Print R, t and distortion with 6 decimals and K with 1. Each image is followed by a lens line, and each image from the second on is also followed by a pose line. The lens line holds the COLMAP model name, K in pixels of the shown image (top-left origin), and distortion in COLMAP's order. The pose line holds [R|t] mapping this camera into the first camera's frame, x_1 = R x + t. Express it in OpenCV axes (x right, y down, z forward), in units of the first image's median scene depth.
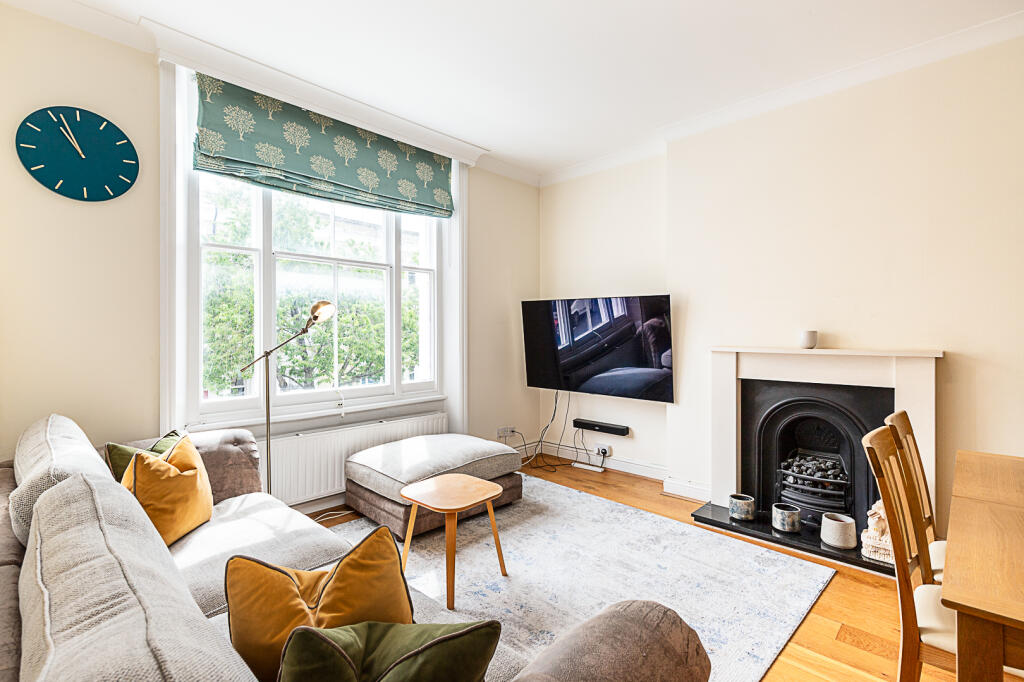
lens RADIAL K [[471.6, 0, 506.6], [0, 471.6, 334.3], [0, 0, 1]] dist [0.001305, 0.000142]
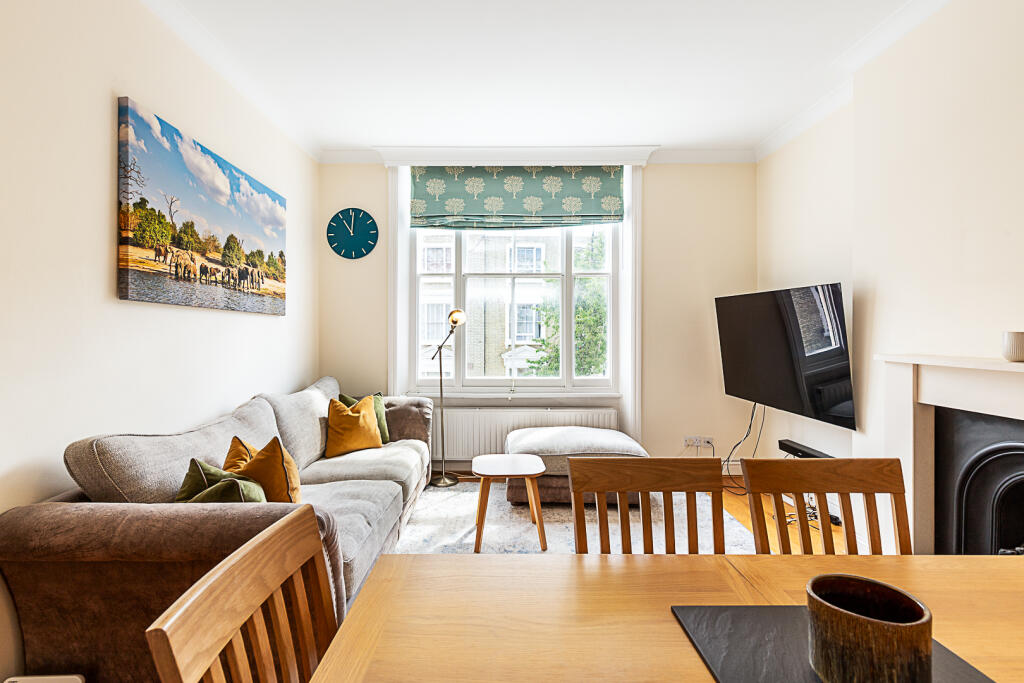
lens RADIAL K [[476.3, 0, 489.9], [0, 476.3, 332.7], [0, 0, 1]] dist [0.000759, -0.000196]
pose [[0.689737, 0.002363, -0.724056, 0.570599], [-0.004091, 0.999991, -0.000633, -0.003511], [0.724049, 0.003398, 0.689741, 0.097897]]
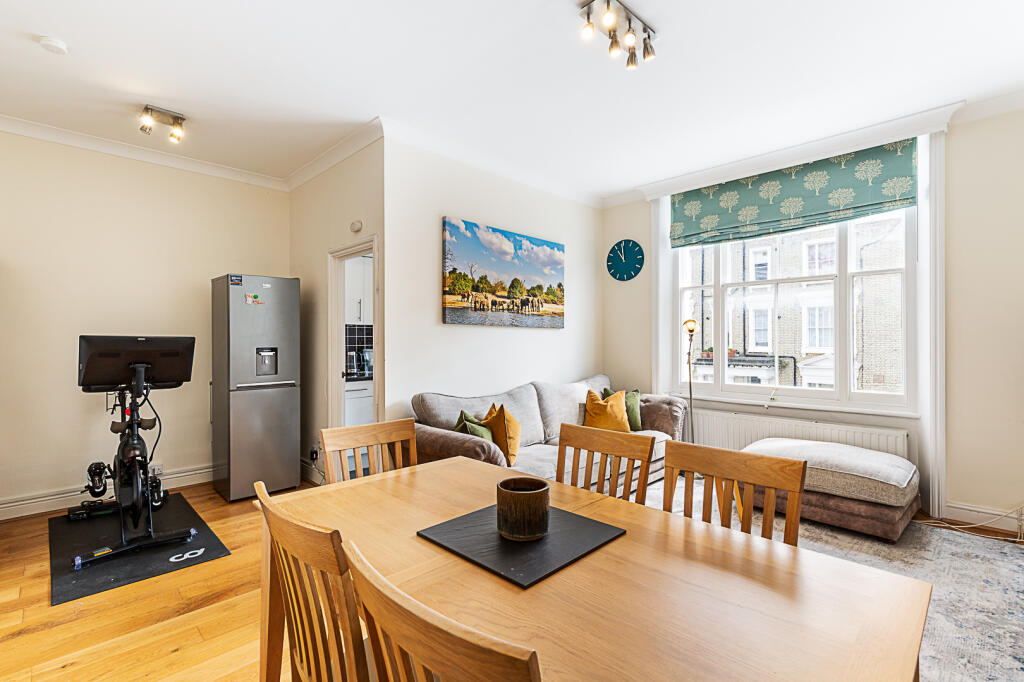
lens RADIAL K [[457.7, 0, 512.0], [0, 457.7, 341.0], [0, 0, 1]] dist [-0.011353, -0.000101]
pose [[-0.016628, 0.002182, -0.999859, 0.929895], [0.000238, 0.999998, 0.002179, -0.004950], [0.999862, -0.000202, -0.016629, 0.376582]]
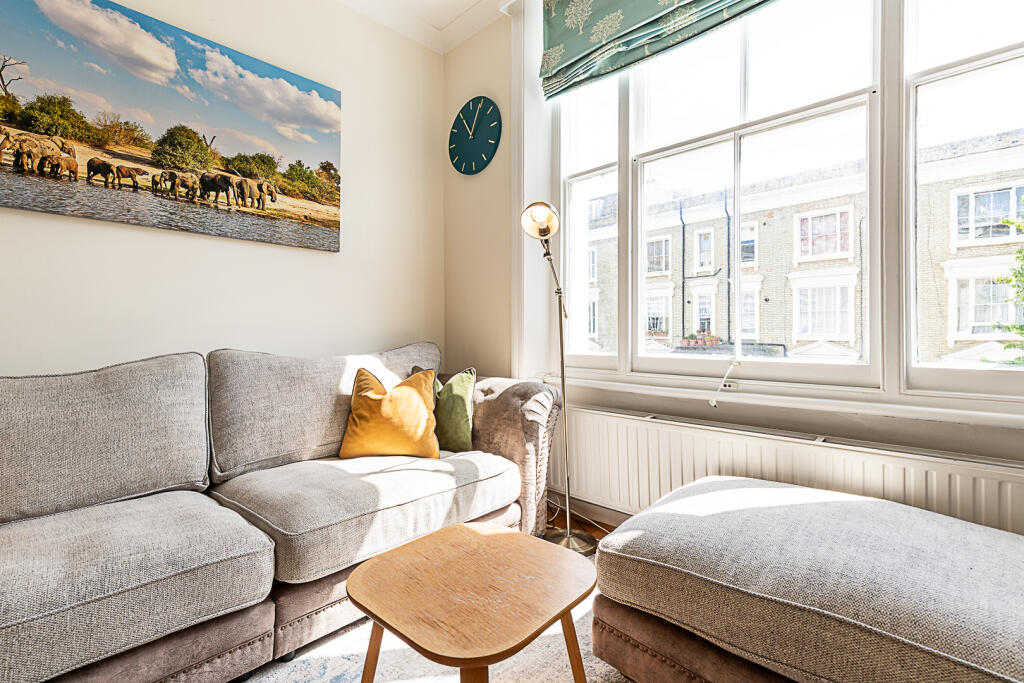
lens RADIAL K [[461.2, 0, 512.1], [0, 461.2, 335.9], [0, 0, 1]] dist [-0.001747, -0.000259]
pose [[0.003062, 0.005800, -0.999978, 0.217436], [-0.000952, 0.999983, 0.005797, 0.095669], [0.999995, 0.000935, 0.003067, 0.814091]]
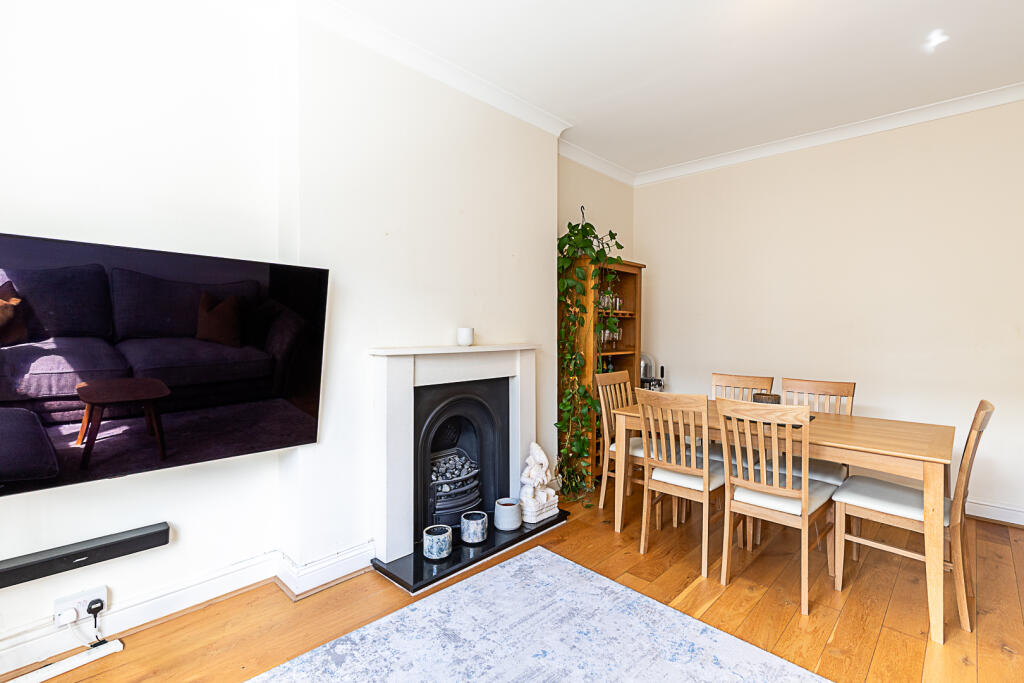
lens RADIAL K [[471.6, 0, 506.6], [0, 471.6, 334.8], [0, 0, 1]] dist [0.001305, 0.000142]
pose [[-0.011634, -0.007191, 0.999906, -0.317589], [0.006213, 0.999954, 0.007264, -0.000227], [-0.999913, 0.006297, -0.011589, 0.867300]]
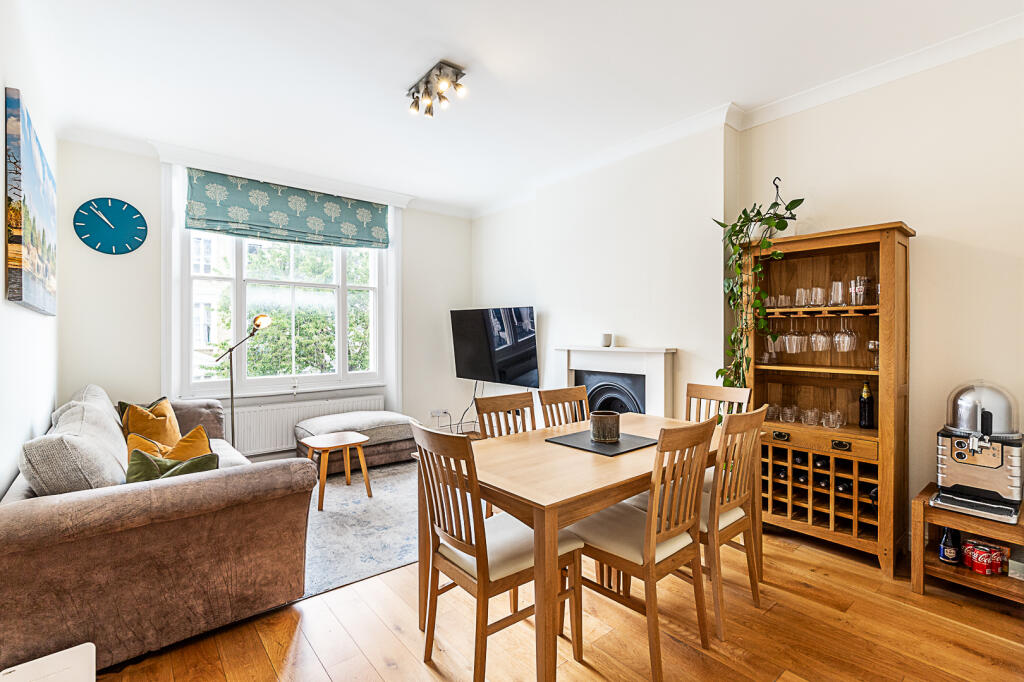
lens RADIAL K [[461.2, 0, 512.1], [0, 461.2, 335.4], [0, 0, 1]] dist [-0.001747, -0.000259]
pose [[0.995351, -0.000775, -0.096315, 0.463405], [0.000610, 0.999998, -0.001740, -0.000595], [0.096316, 0.001674, 0.995349, -0.329840]]
